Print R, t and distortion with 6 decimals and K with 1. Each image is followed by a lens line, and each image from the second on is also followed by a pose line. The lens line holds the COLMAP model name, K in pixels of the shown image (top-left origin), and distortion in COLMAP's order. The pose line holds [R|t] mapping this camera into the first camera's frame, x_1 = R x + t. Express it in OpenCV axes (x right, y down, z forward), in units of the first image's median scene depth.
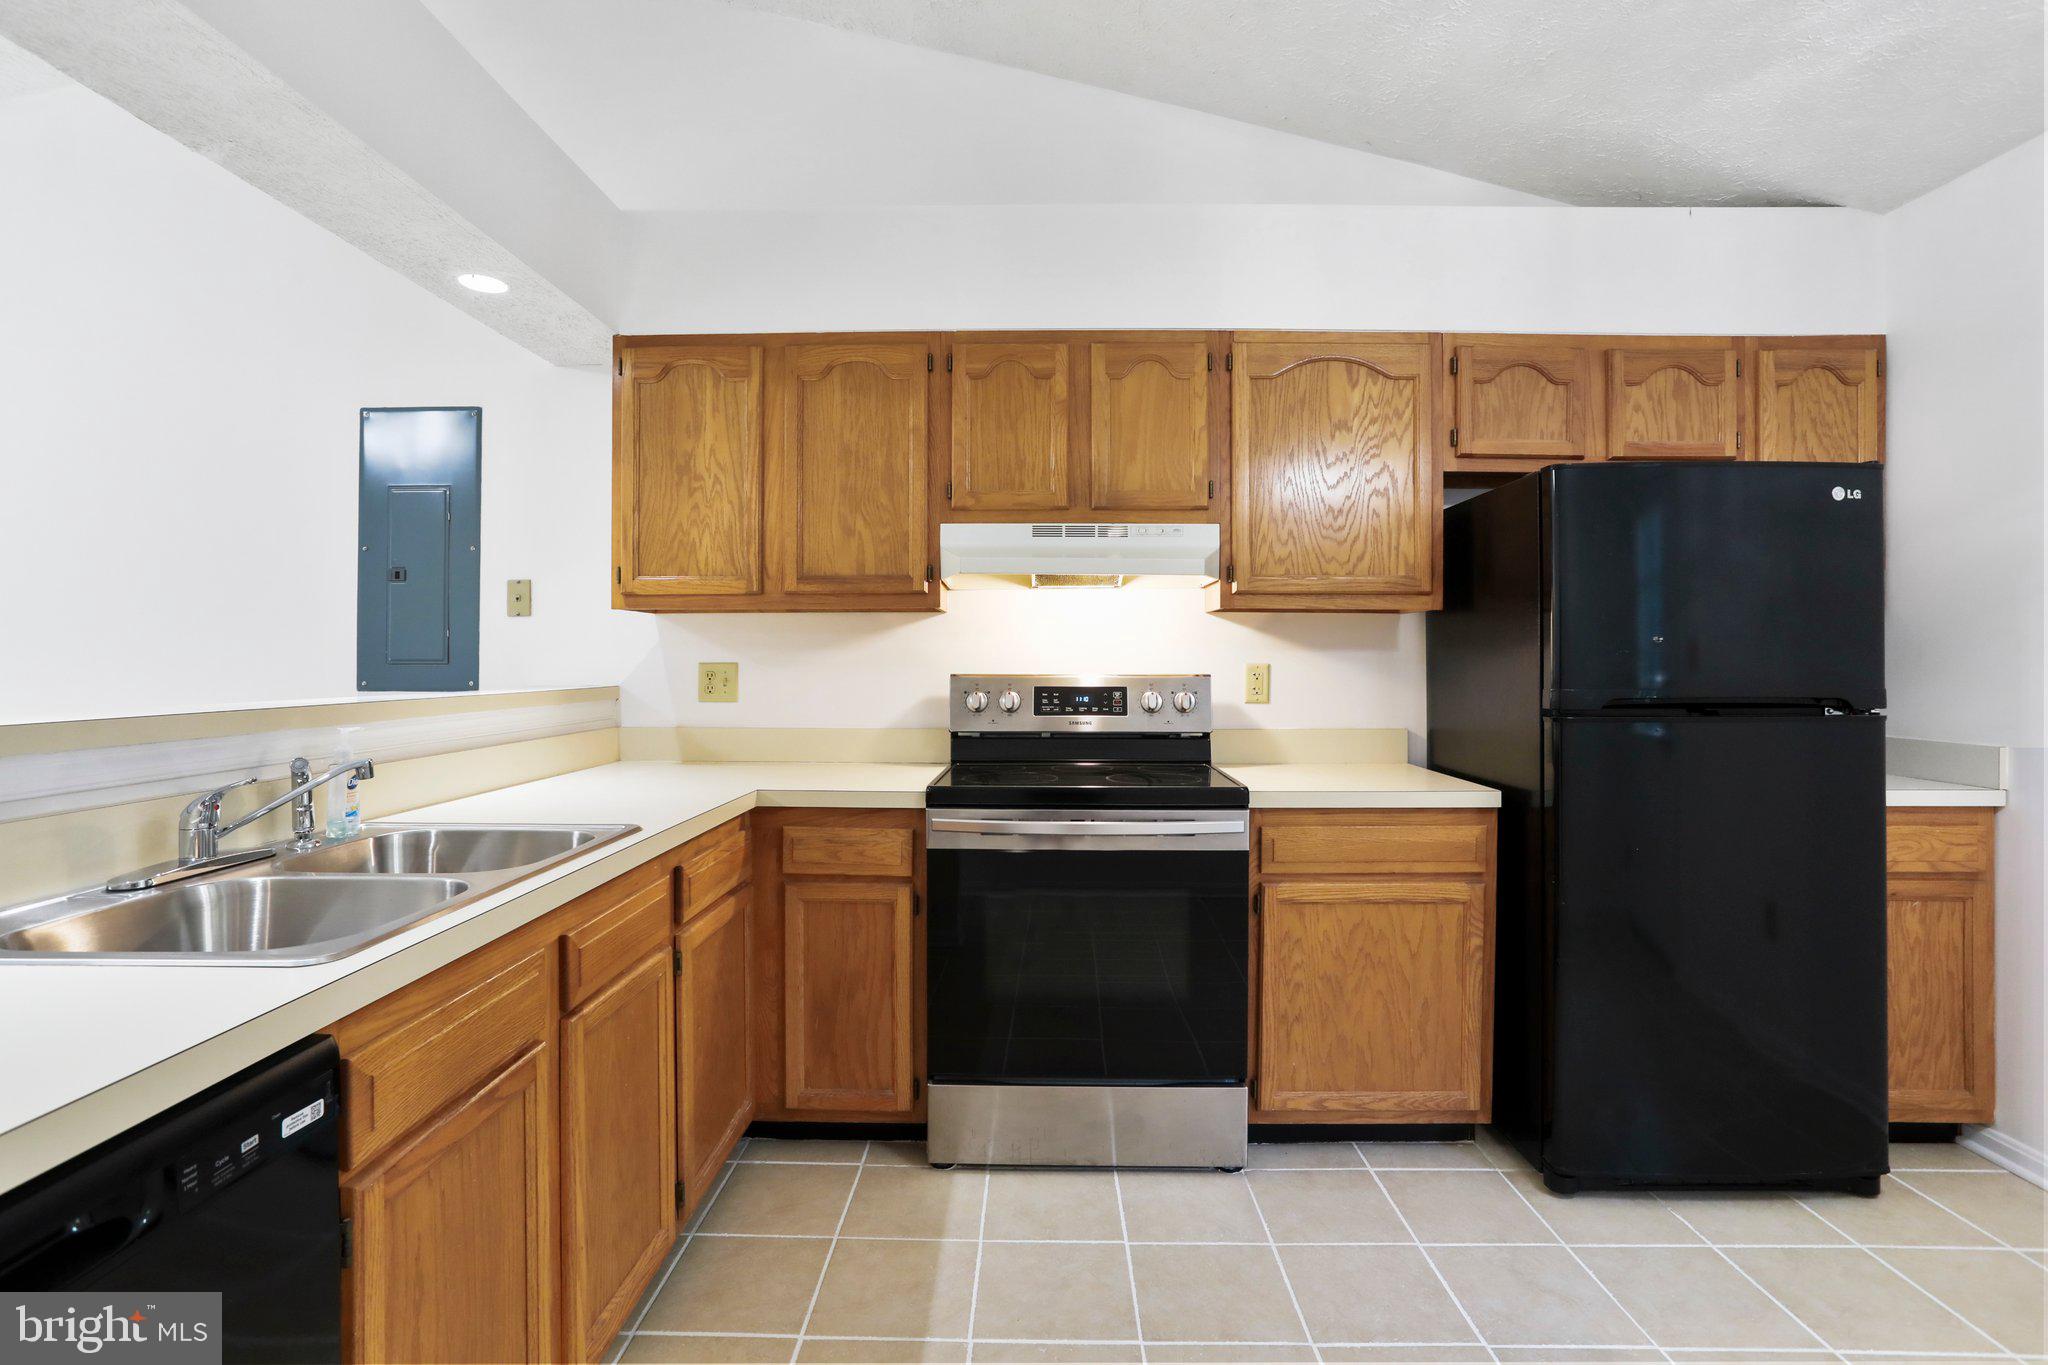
lens RADIAL K [[989.1, 0, 1032.4], [0, 989.1, 659.2], [0, 0, 1]] dist [-0.050391, 0.021184]
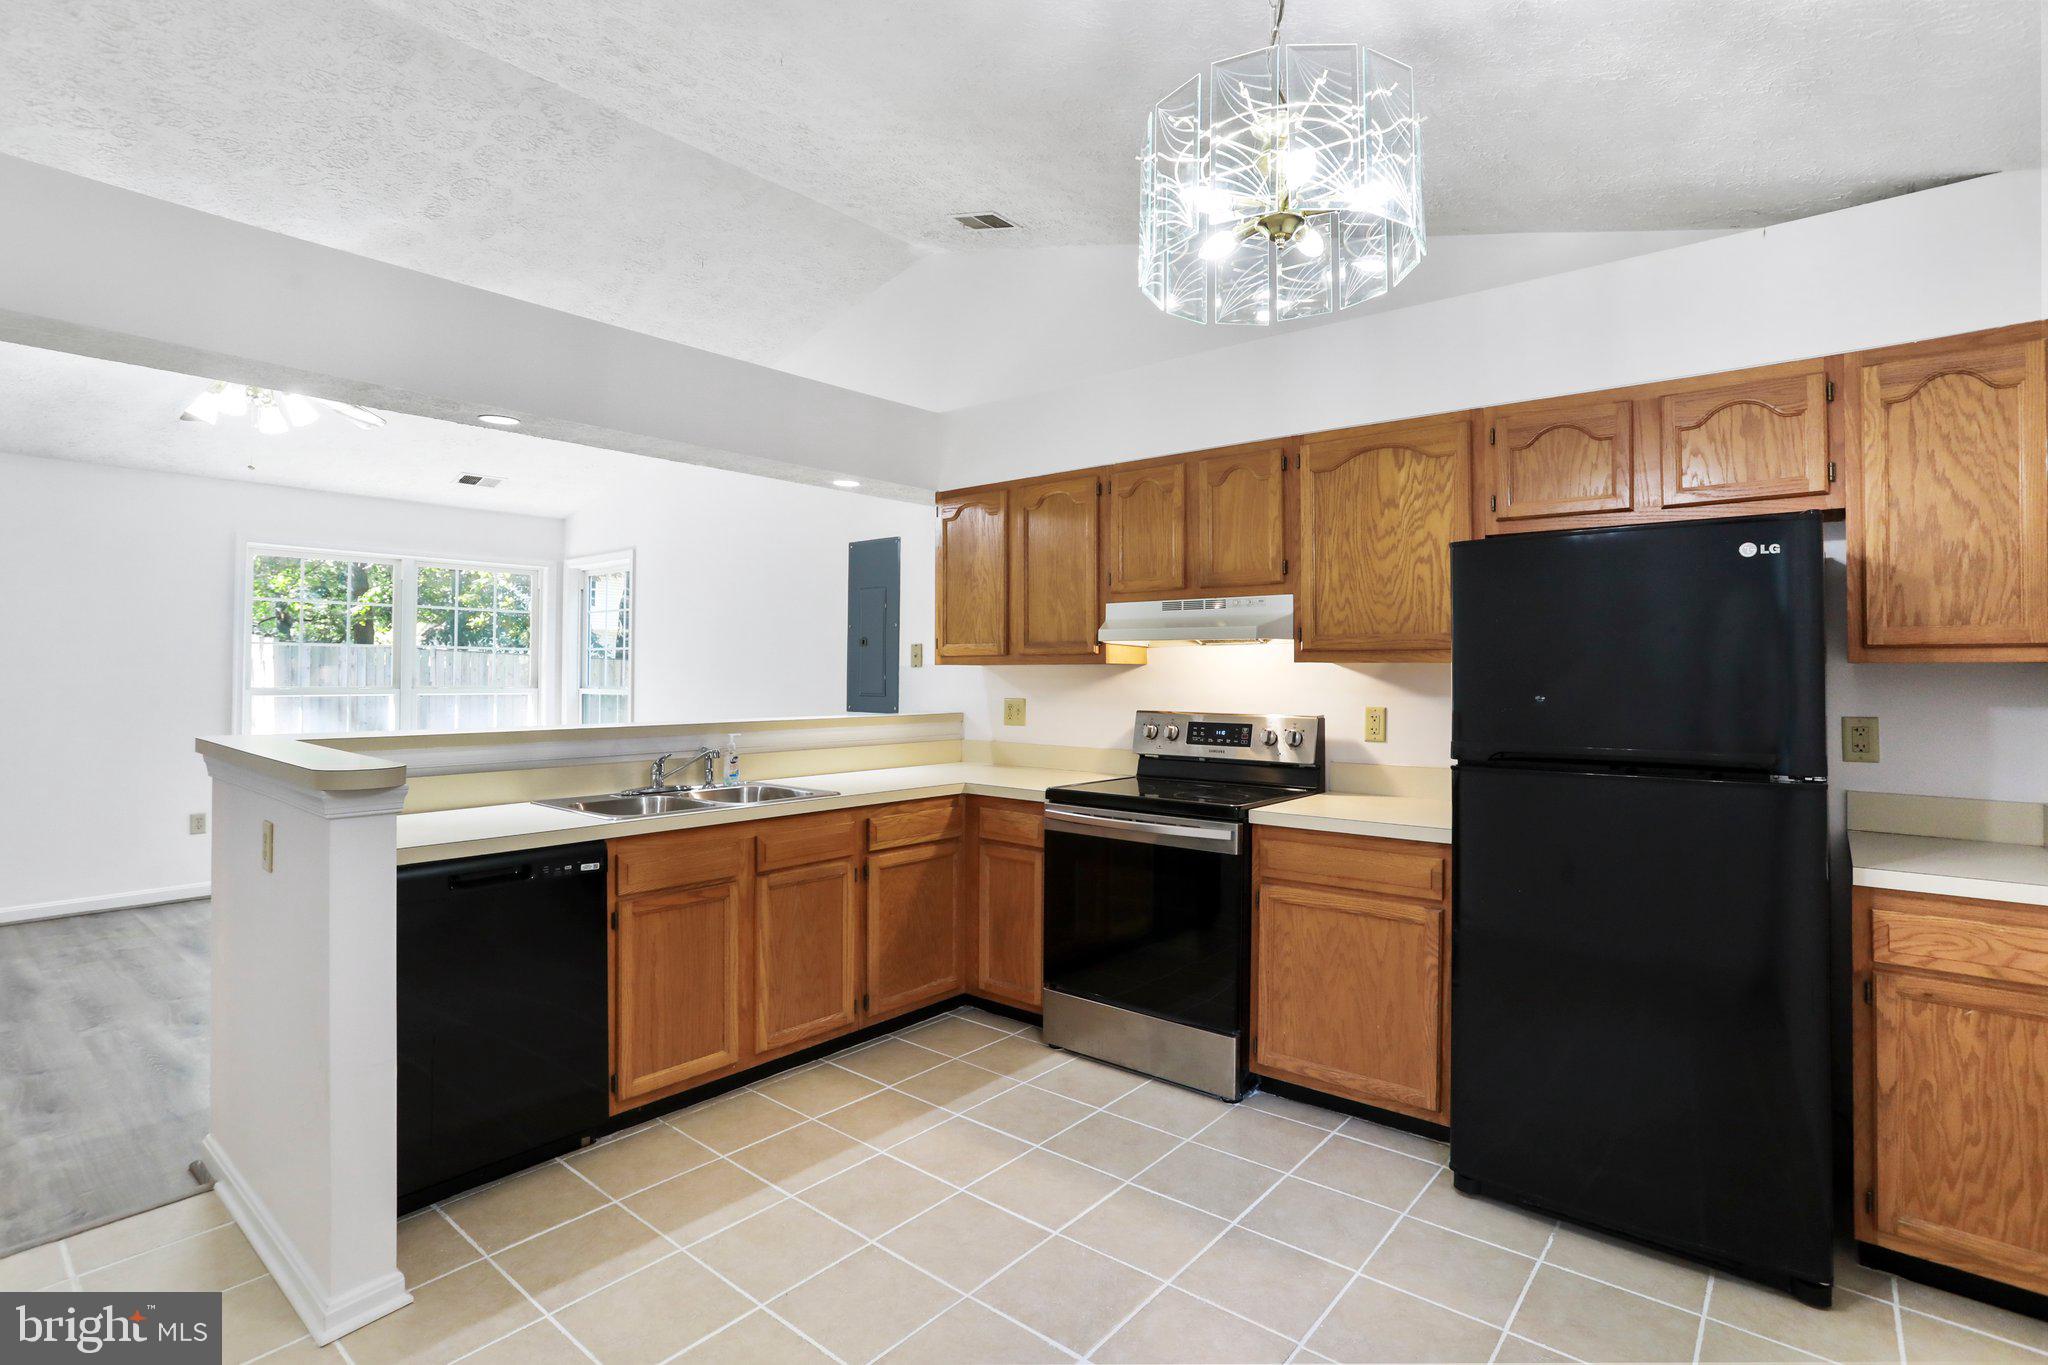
lens RADIAL K [[989.1, 0, 1026.4], [0, 989.1, 663.4], [0, 0, 1]] dist [-0.050391, 0.021184]
pose [[0.779137, -0.005178, -0.626832, 0.704980], [-0.002901, 0.999925, -0.011866, -0.035933], [0.626847, 0.011064, 0.779064, -0.161462]]
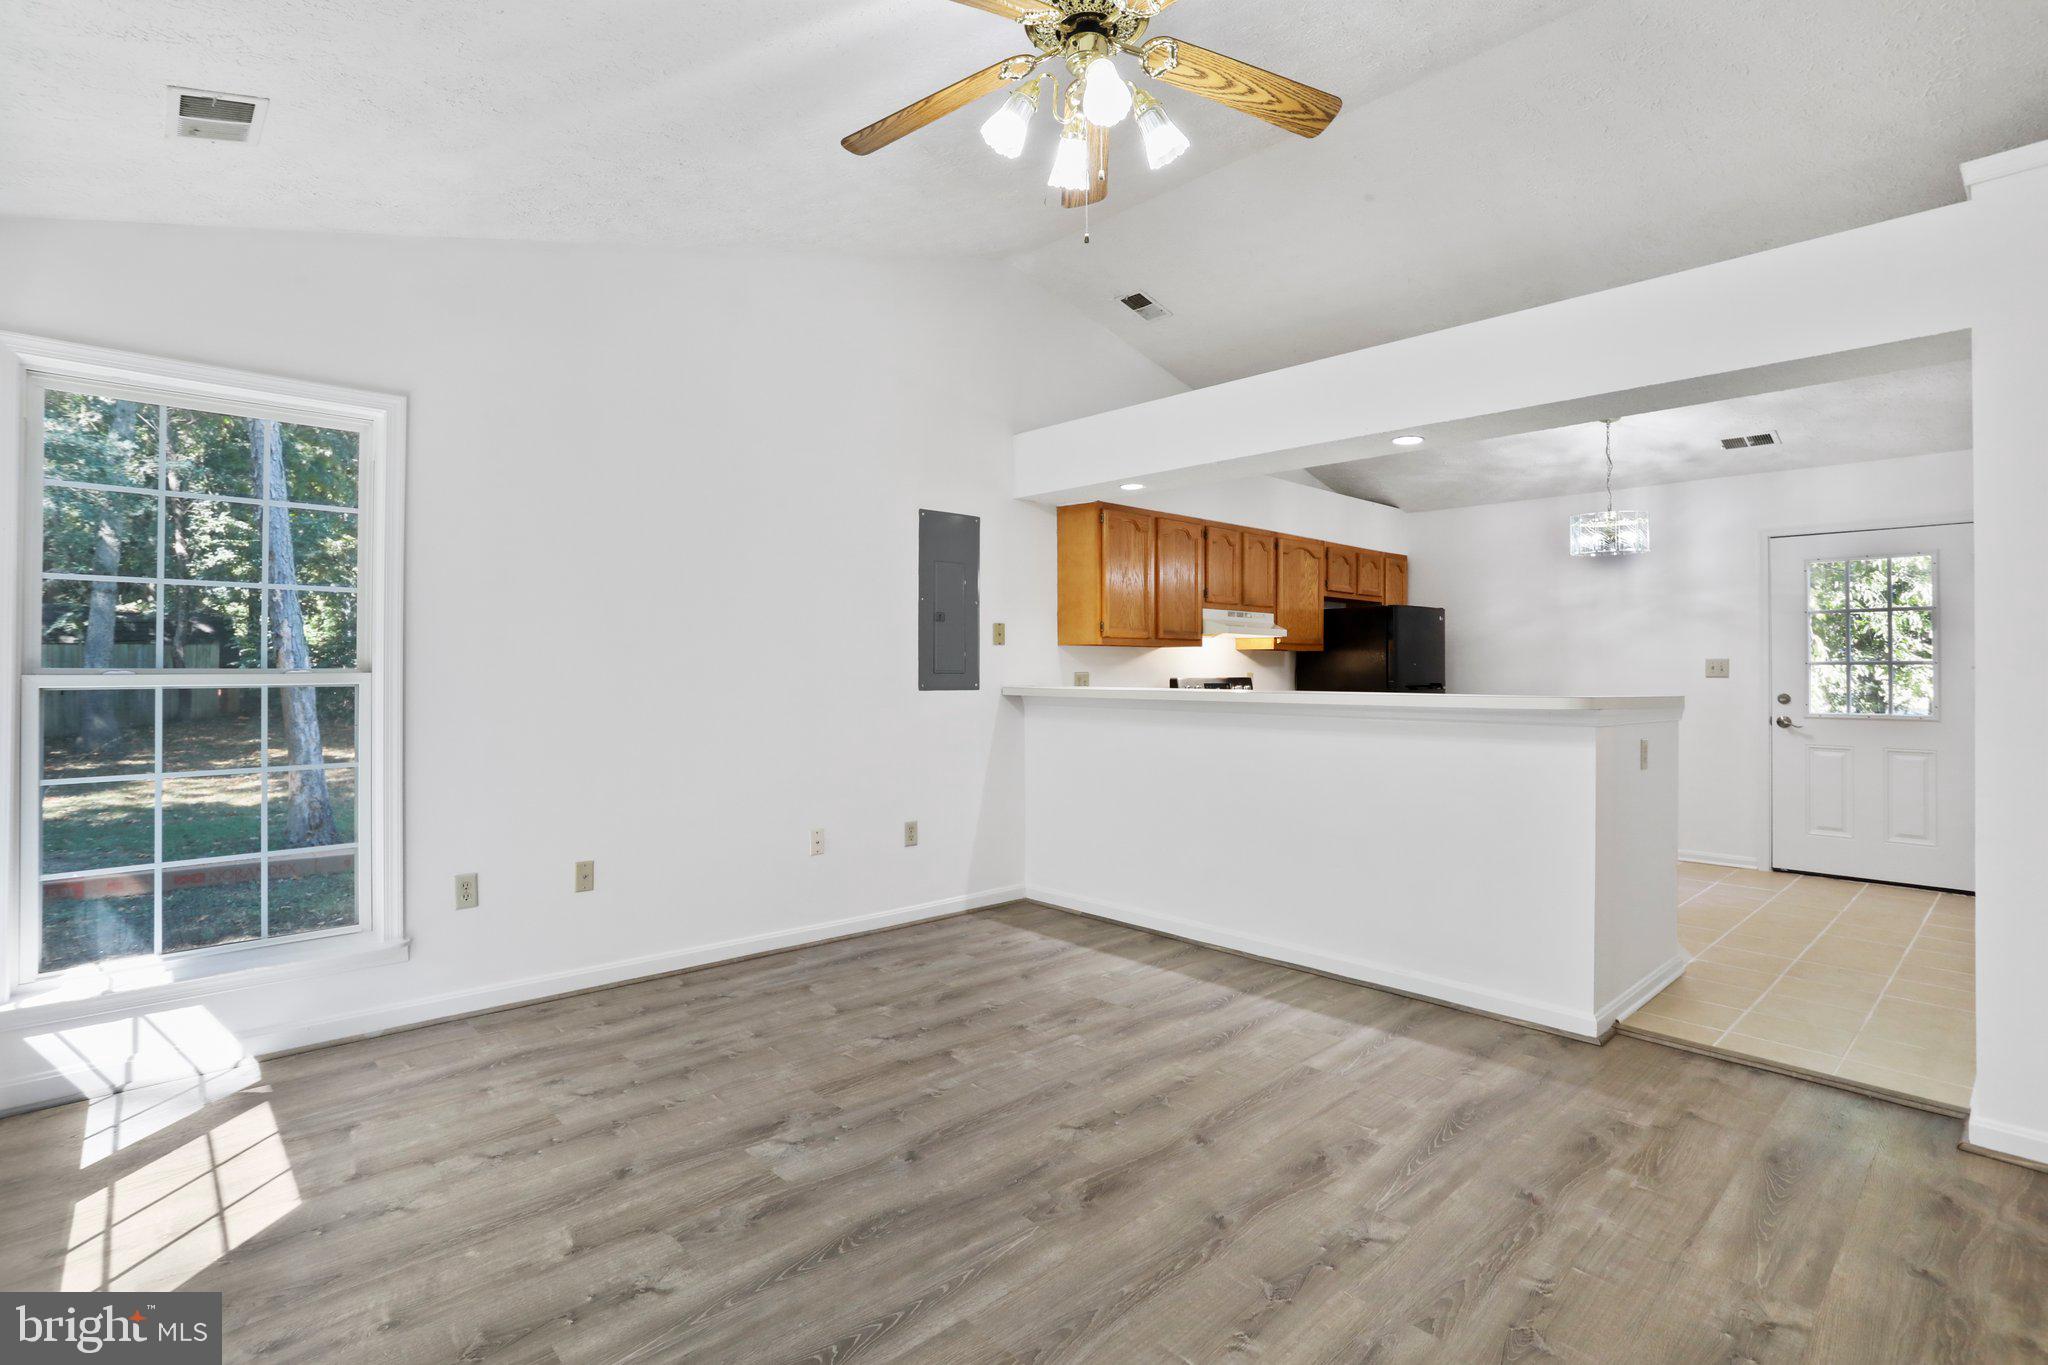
lens RADIAL K [[989.1, 0, 1027.4], [0, 989.1, 665.7], [0, 0, 1]] dist [-0.050391, 0.021184]
pose [[0.720643, 0.003228, 0.693298, -1.906017], [-0.001308, 0.999994, -0.003296, -0.002689], [-0.693305, 0.001469, 0.720643, -0.304108]]
